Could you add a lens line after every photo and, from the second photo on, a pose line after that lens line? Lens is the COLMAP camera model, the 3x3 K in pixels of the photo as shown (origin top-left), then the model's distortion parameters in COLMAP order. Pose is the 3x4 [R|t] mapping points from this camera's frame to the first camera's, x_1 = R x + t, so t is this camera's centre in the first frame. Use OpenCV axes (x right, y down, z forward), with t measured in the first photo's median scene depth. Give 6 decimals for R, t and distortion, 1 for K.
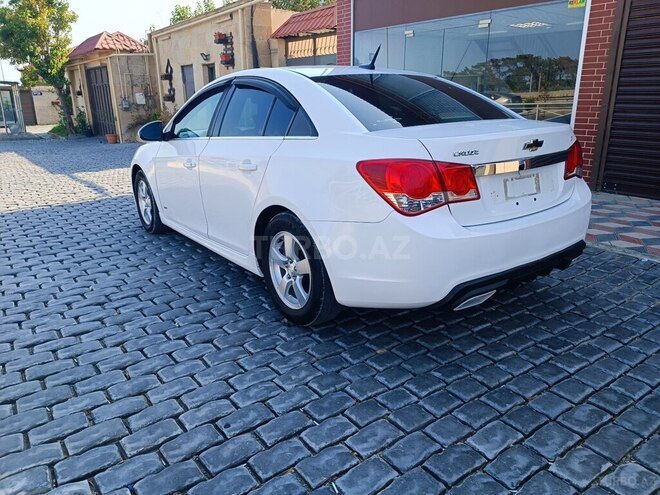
lens RADIAL K [[483.9, 0, 330.0], [0, 483.9, 244.2], [0, 0, 1]] dist [0.044488, -0.045401]
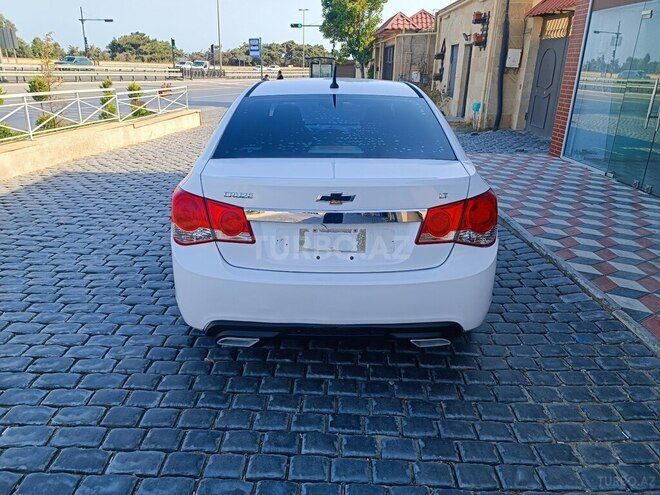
lens RADIAL K [[483.9, 0, 329.3], [0, 483.9, 244.9], [0, 0, 1]] dist [0.044488, -0.045401]
pose [[0.800954, 0.227585, -0.553785, 0.367417], [-0.196788, 0.973619, 0.115502, -0.088290], [0.565462, 0.016466, 0.824610, 0.107562]]
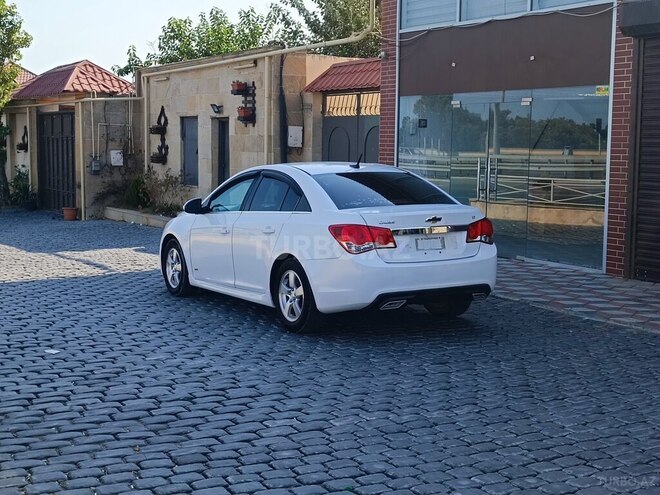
lens RADIAL K [[995.0, 0, 326.3], [0, 995.0, 248.5], [0, 0, 1]] dist [0.059392, 0.000000]
pose [[0.994495, 0.028545, -0.100823, 0.159496], [-0.047043, 0.981391, -0.186166, 0.228823], [0.093633, 0.189884, 0.977331, -0.986829]]
